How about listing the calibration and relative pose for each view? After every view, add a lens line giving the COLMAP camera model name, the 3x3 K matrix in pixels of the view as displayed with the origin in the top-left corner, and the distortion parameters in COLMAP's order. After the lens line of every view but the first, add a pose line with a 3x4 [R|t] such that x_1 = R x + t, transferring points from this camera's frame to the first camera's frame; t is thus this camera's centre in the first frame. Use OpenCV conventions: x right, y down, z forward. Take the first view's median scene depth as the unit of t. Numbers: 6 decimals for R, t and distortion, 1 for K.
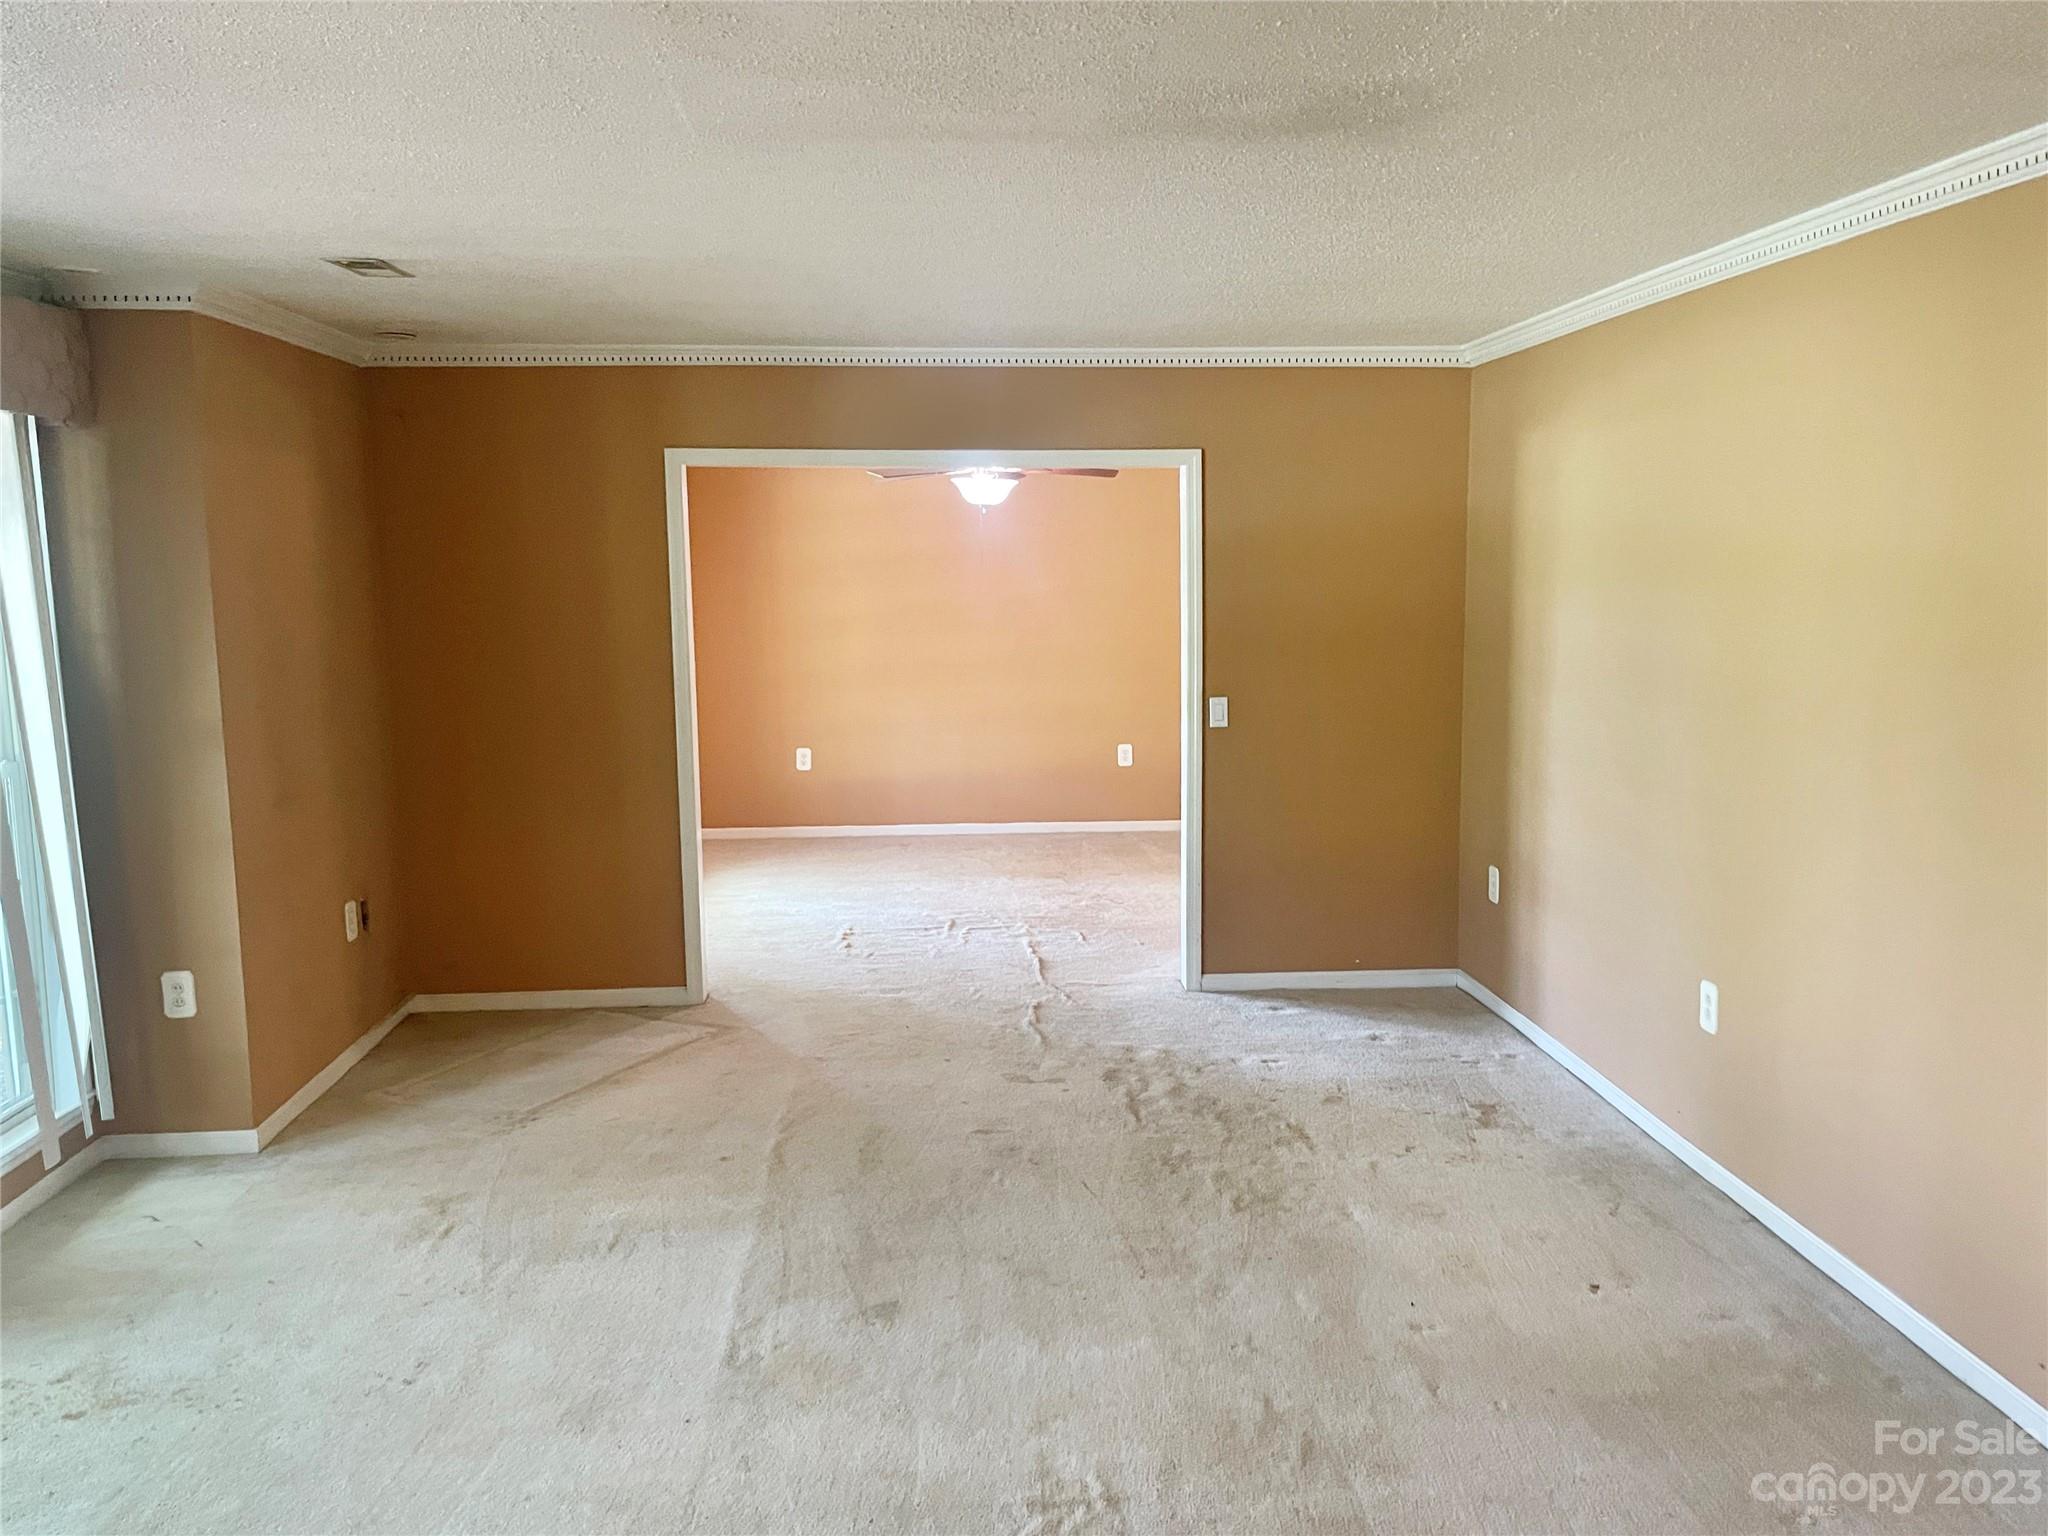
lens RADIAL K [[1561.8, 0, 1030.5], [0, 1561.8, 768.6], [0, 0, 1]] dist [0.123068, -0.201758]
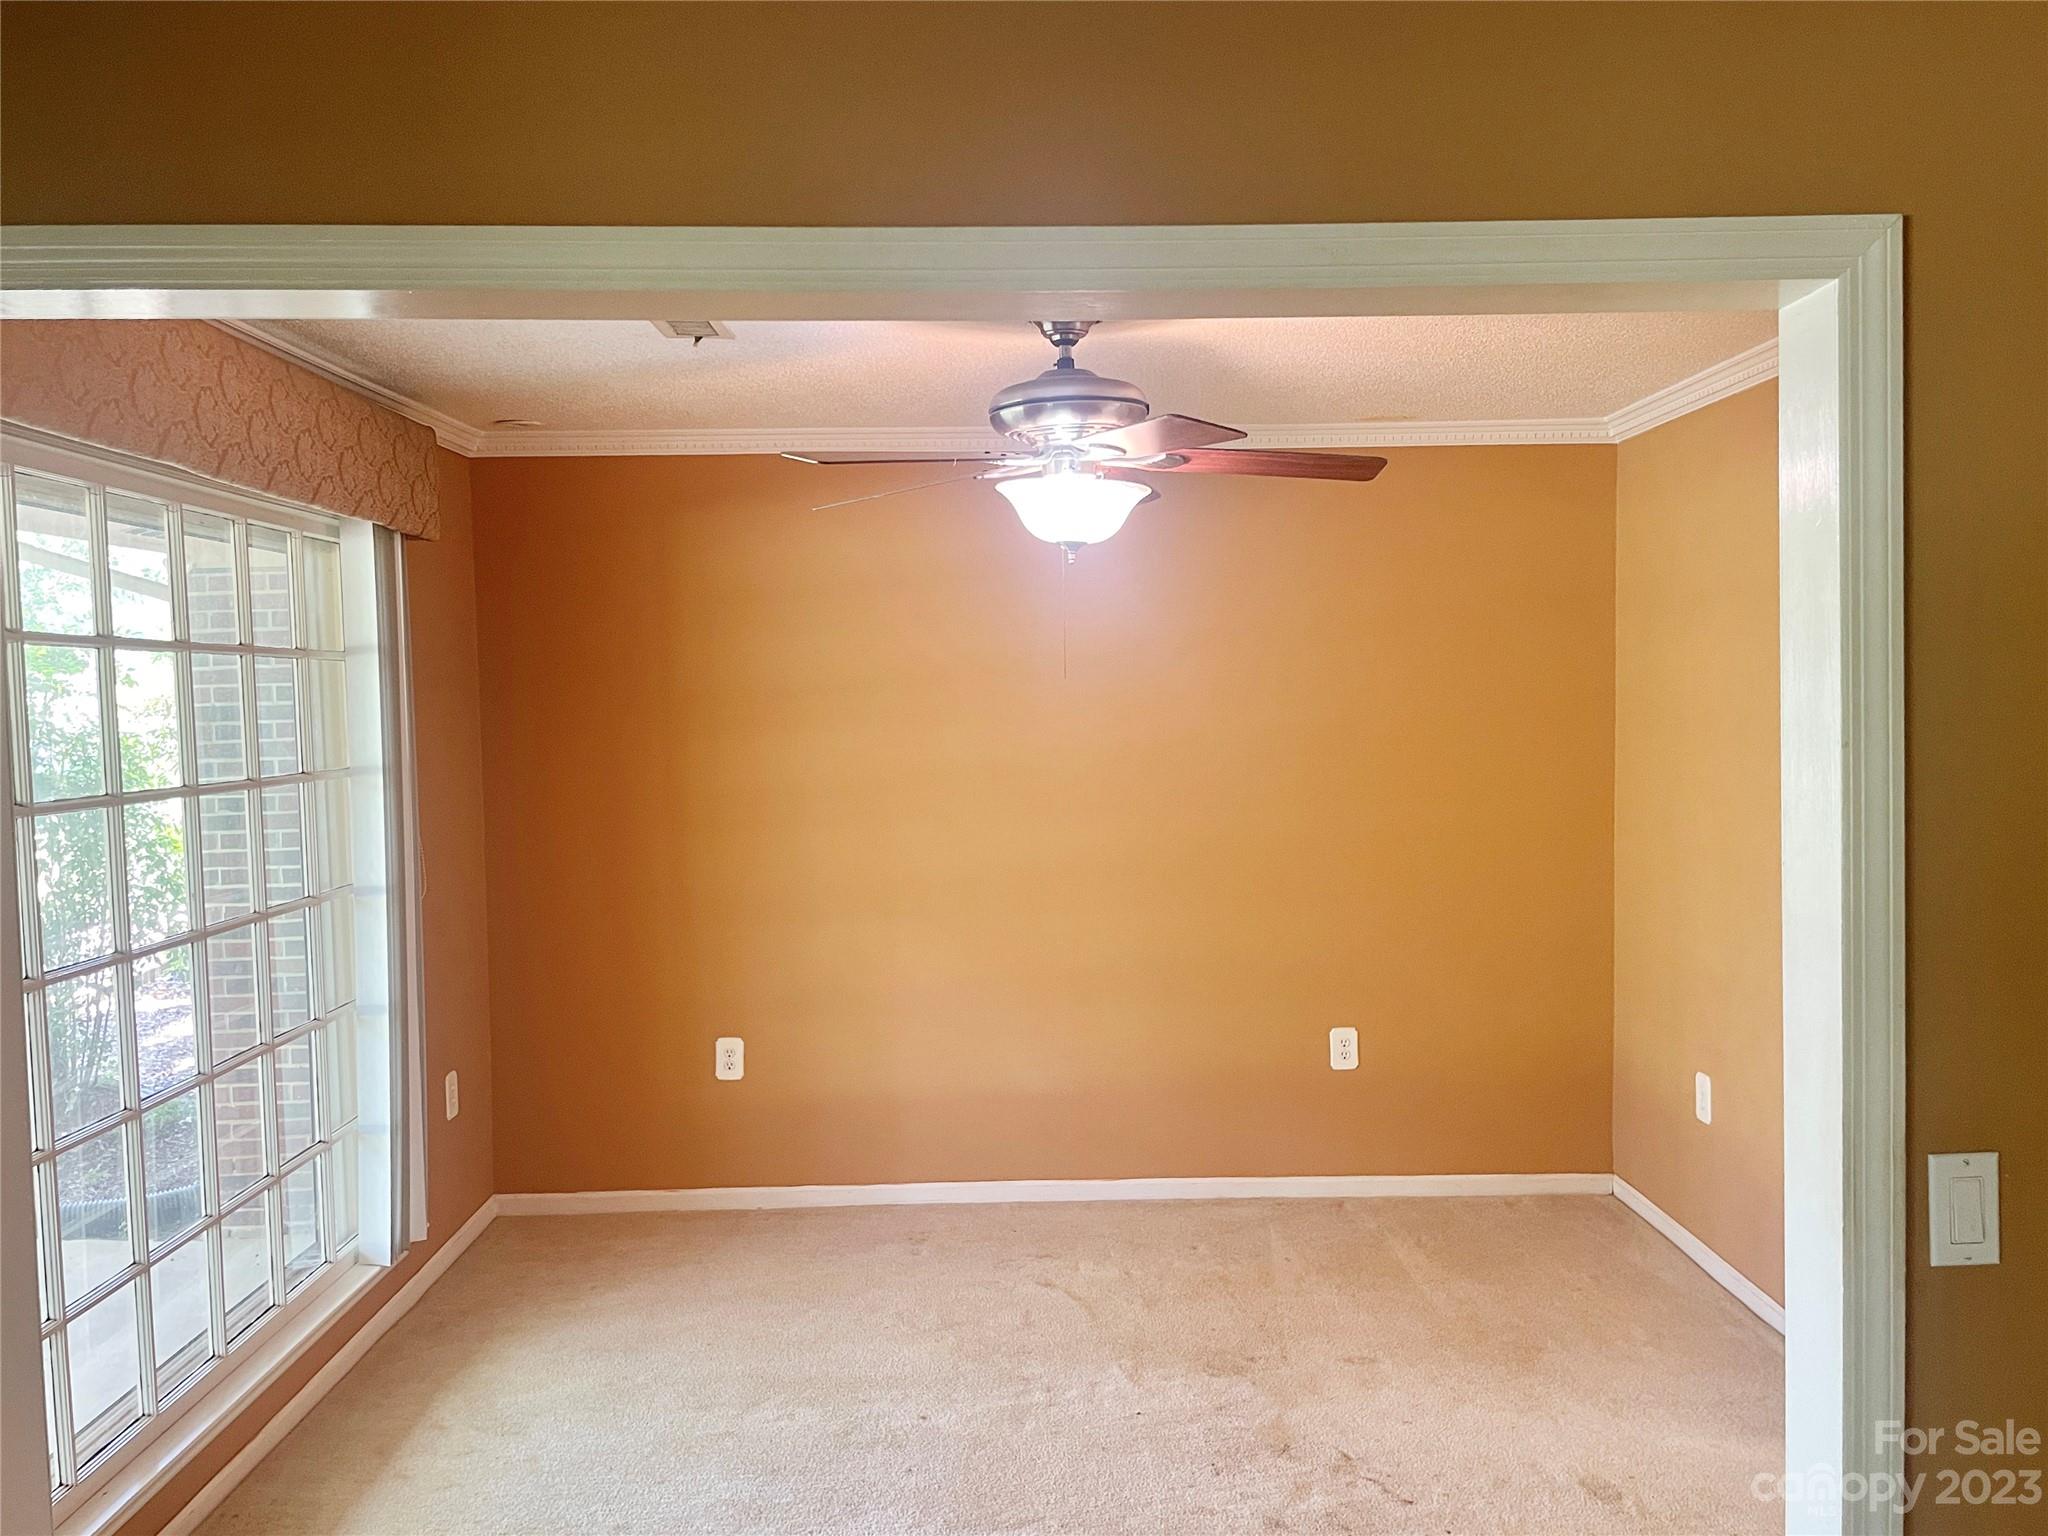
lens RADIAL K [[1561.8, 0, 1030.5], [0, 1561.8, 768.6], [0, 0, 1]] dist [0.123068, -0.201758]
pose [[0.998309, -0.003480, -0.058021, -0.013449], [-0.001584, 0.996208, -0.086992, -0.057210], [0.058104, 0.086937, 0.994518, 0.473788]]
